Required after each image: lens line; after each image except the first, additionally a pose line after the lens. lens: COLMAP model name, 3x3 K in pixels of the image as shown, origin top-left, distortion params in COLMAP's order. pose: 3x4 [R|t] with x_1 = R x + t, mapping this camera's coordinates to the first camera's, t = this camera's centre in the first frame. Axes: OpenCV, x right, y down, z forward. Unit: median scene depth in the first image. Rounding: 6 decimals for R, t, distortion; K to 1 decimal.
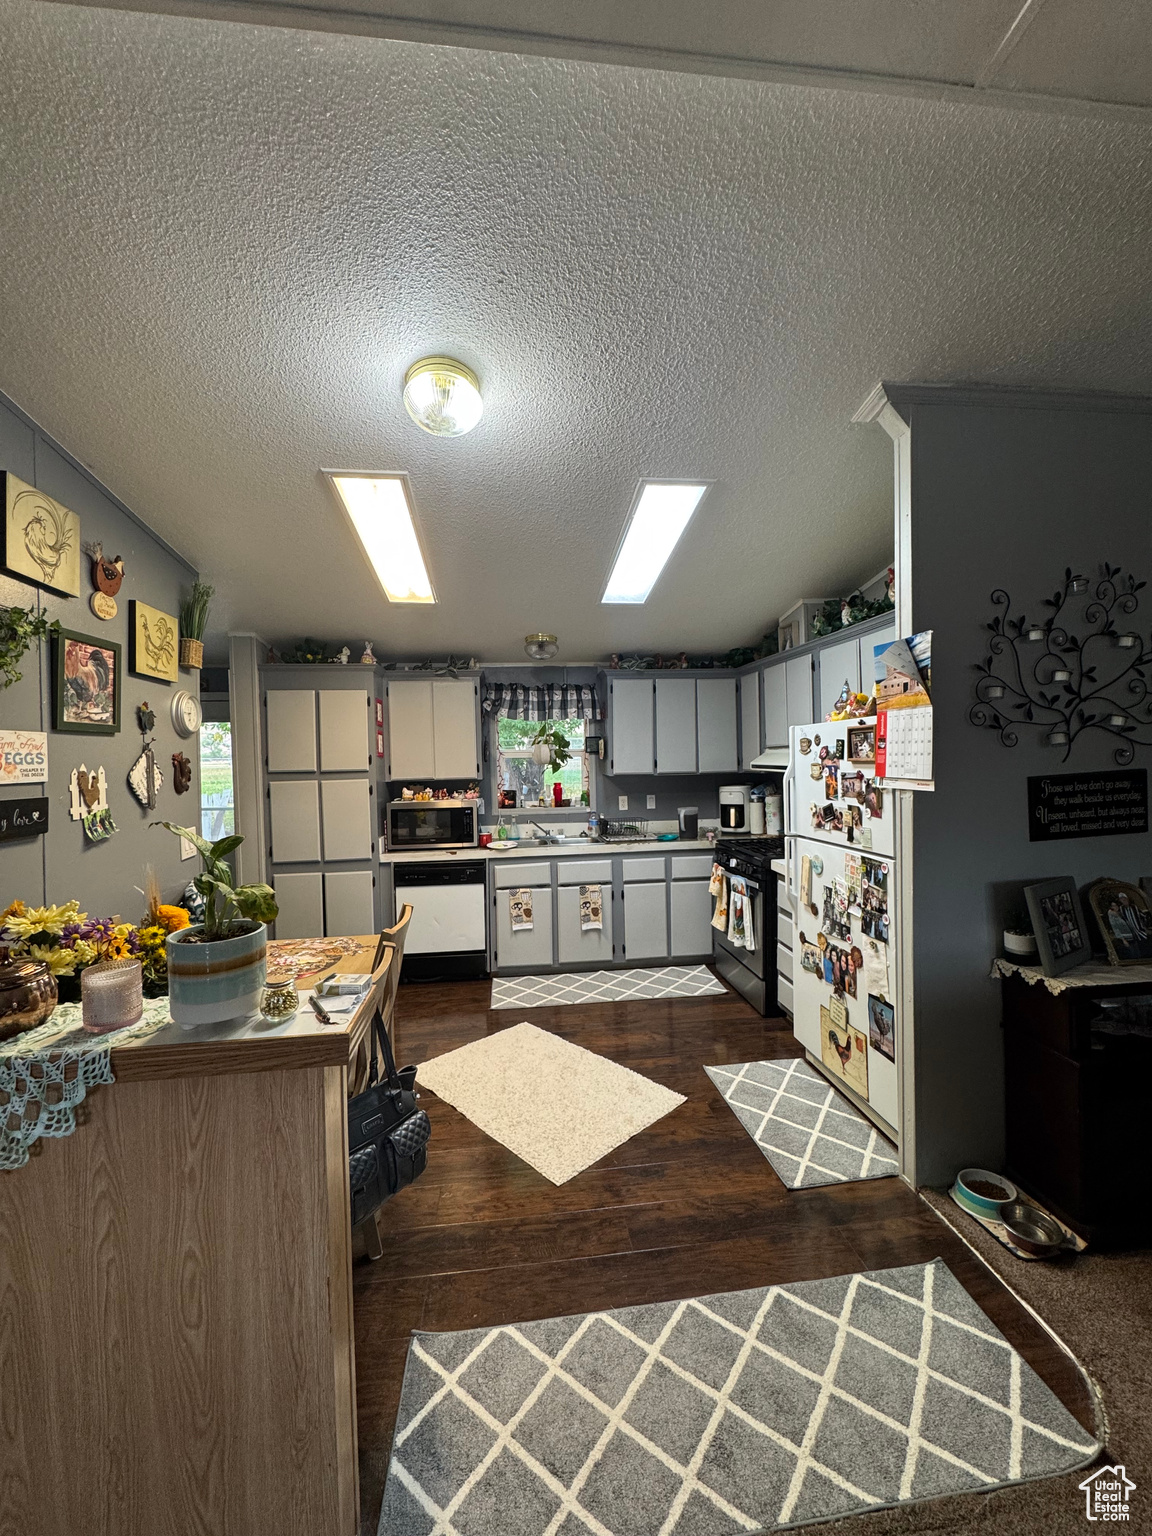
lens RADIAL K [[611.4, 0, 577.2], [0, 611.4, 767.5], [0, 0, 1]] dist [-0.004211, 0.000093]
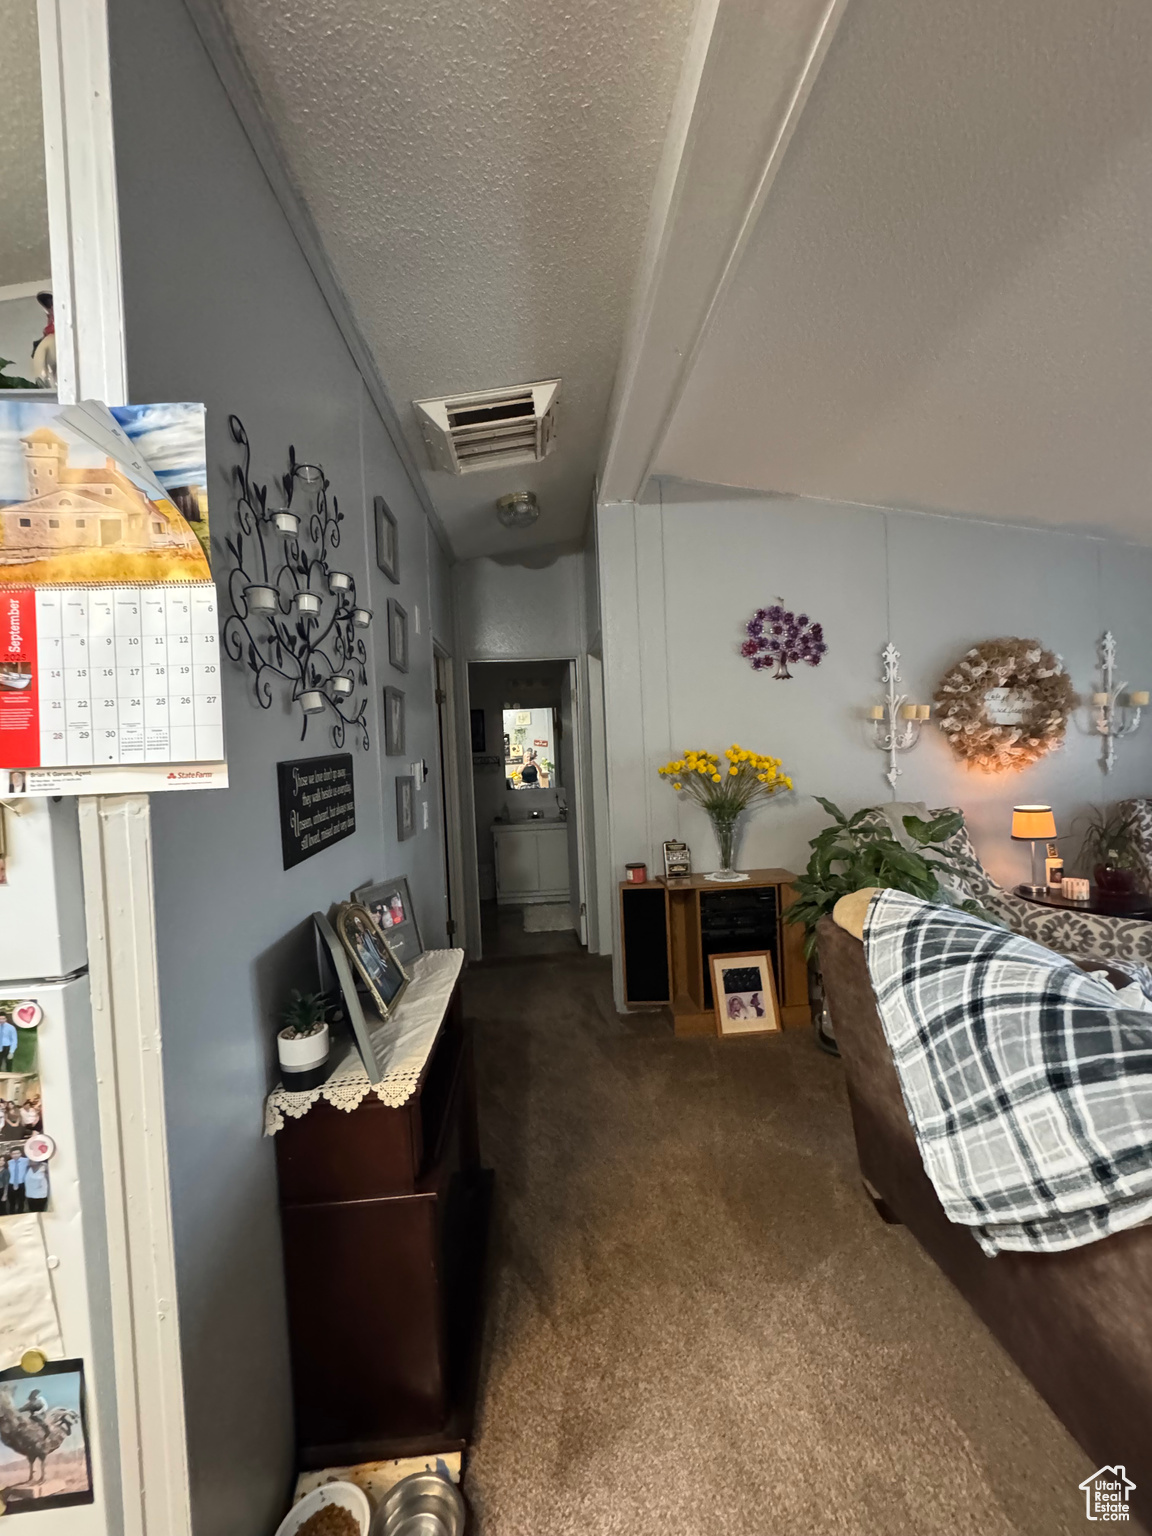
lens RADIAL K [[613.9, 0, 577.2], [0, 613.9, 766.1], [0, 0, 1]] dist [-0.004207, 0.000584]
pose [[0.051202, -0.007358, 0.998661, 0.130962], [0.058629, 0.998270, 0.004349, 0.027915], [-0.996966, 0.058327, 0.051545, 0.564371]]
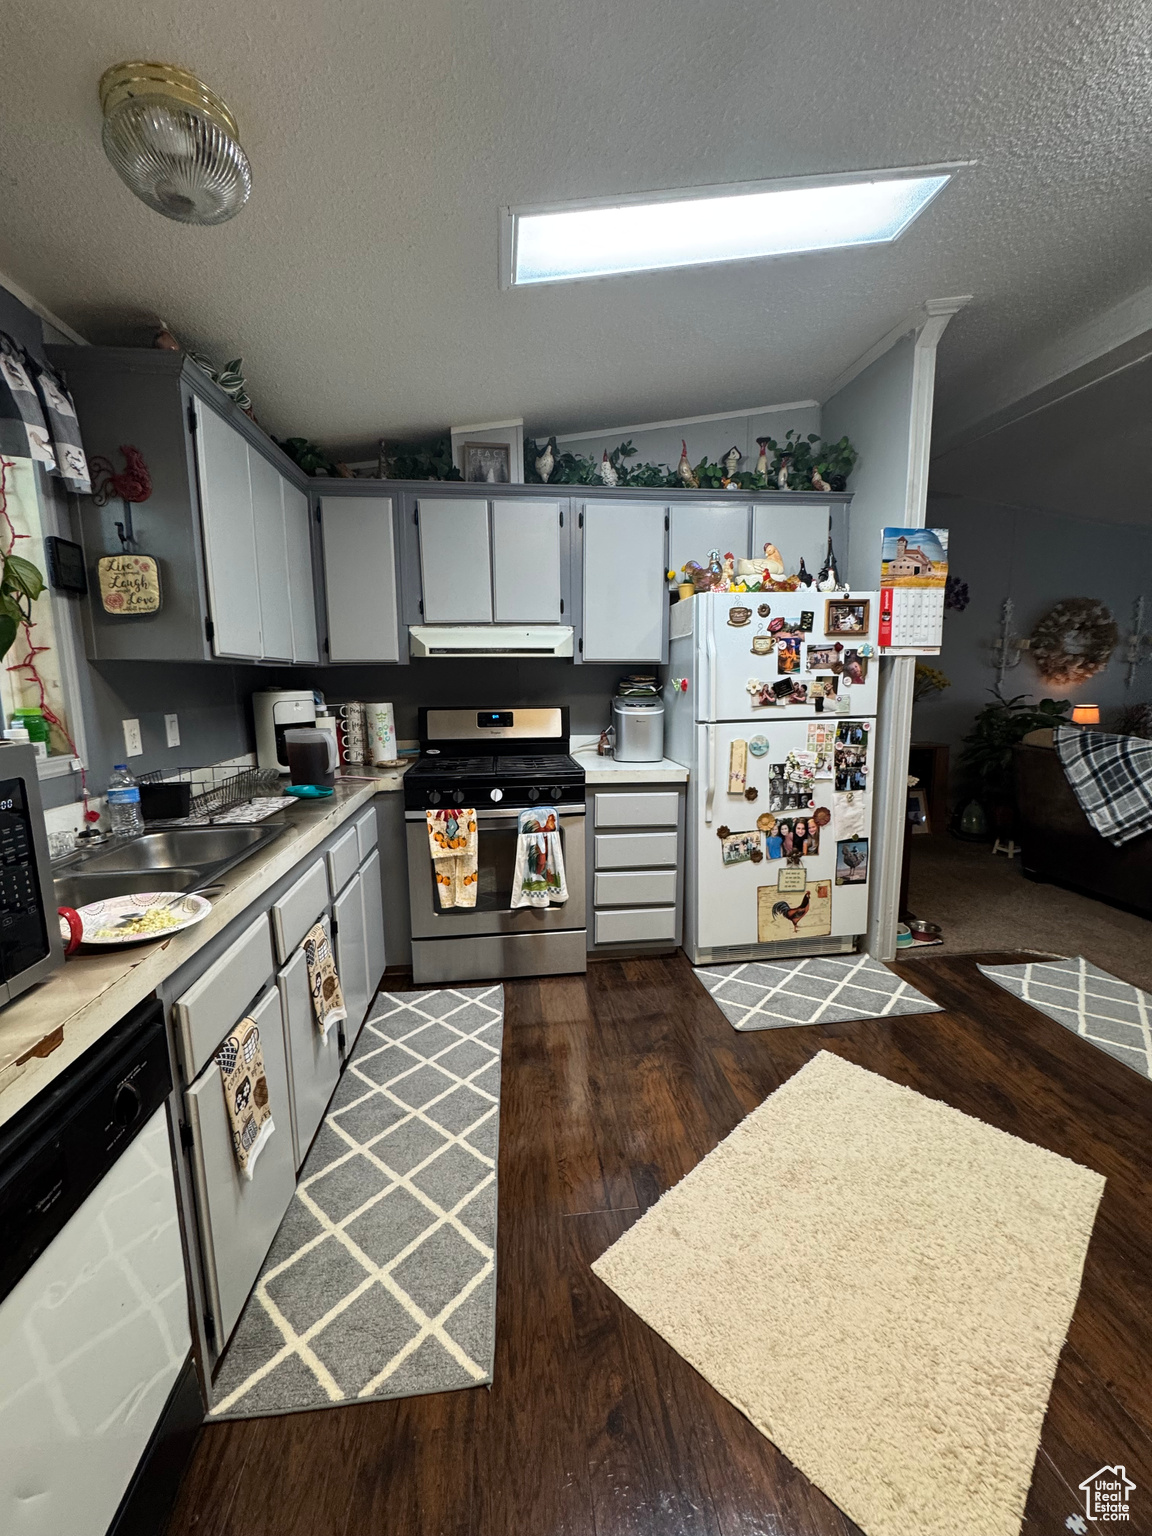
lens RADIAL K [[611.4, 0, 577.2], [0, 611.4, 767.5], [0, 0, 1]] dist [-0.004211, 0.000093]
pose [[0.001098, -0.125031, 0.992152, -0.593709], [0.029514, 0.991725, 0.124945, 0.071418], [-0.999564, 0.029146, 0.004779, 1.377511]]
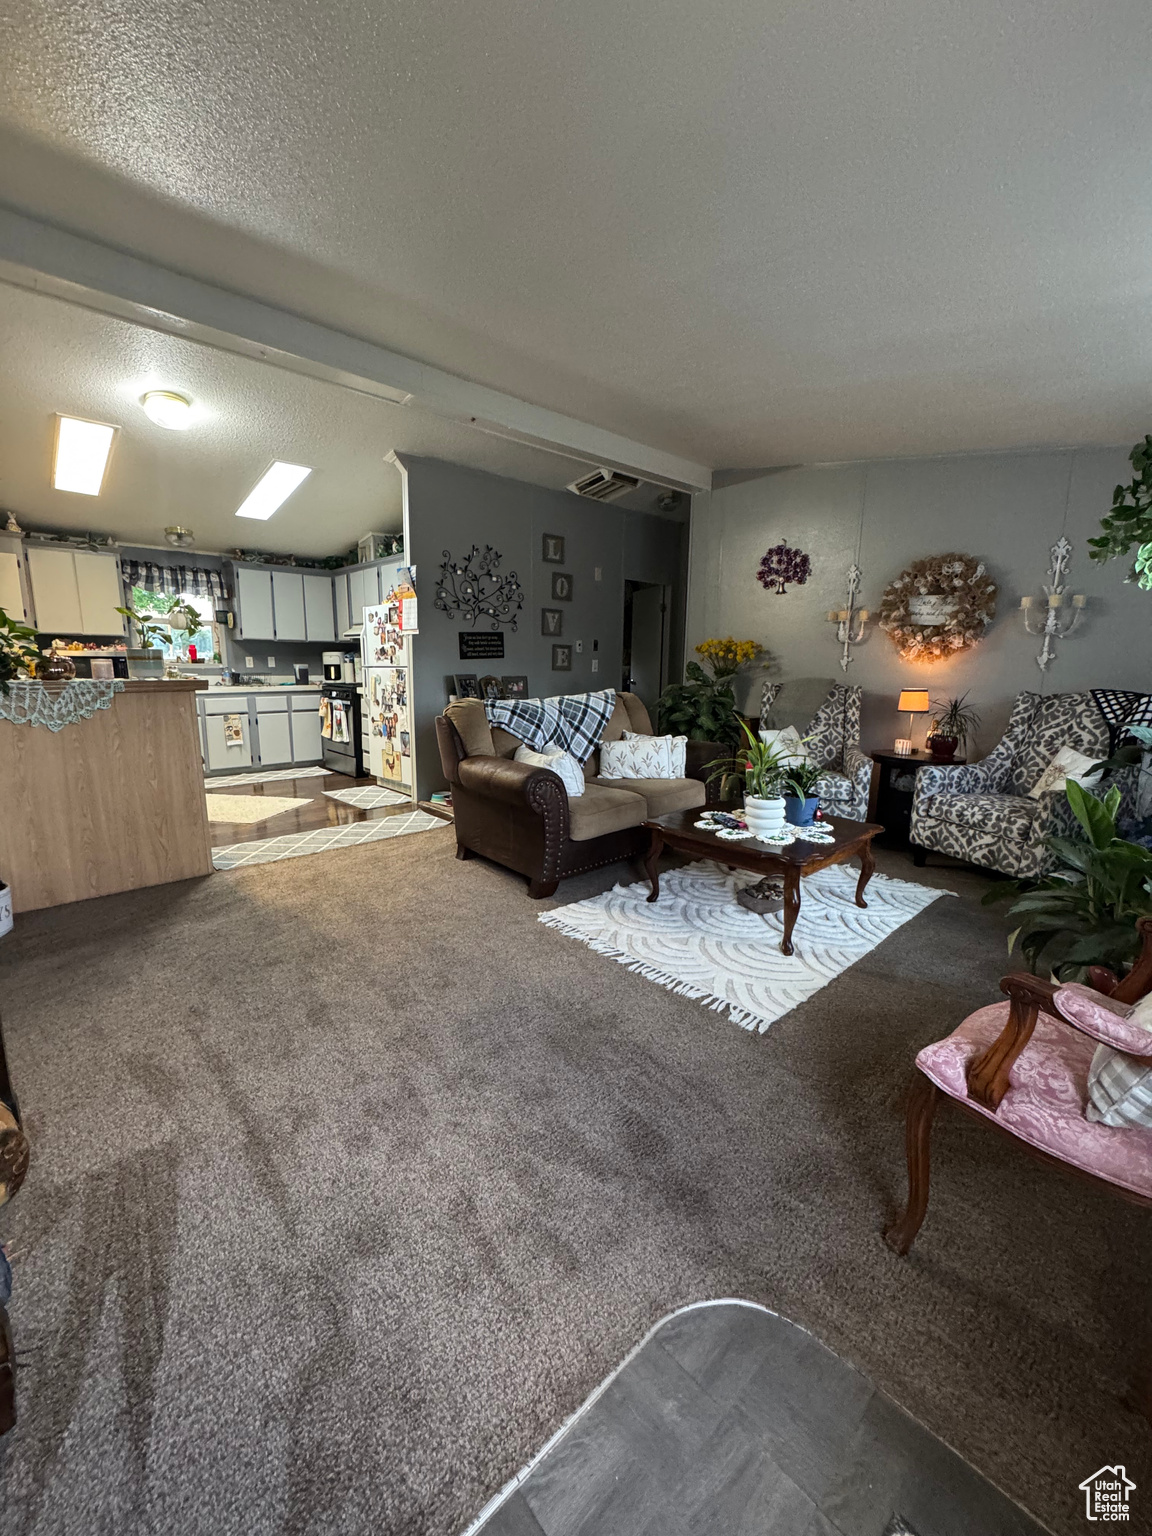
lens RADIAL K [[613.9, 0, 577.2], [0, 613.9, 766.1], [0, 0, 1]] dist [-0.004207, 0.000584]
pose [[0.809735, -0.068347, 0.582802, -0.282223], [-0.017511, 0.989937, 0.140424, 0.159490], [-0.586534, -0.123912, 0.800390, -1.078436]]
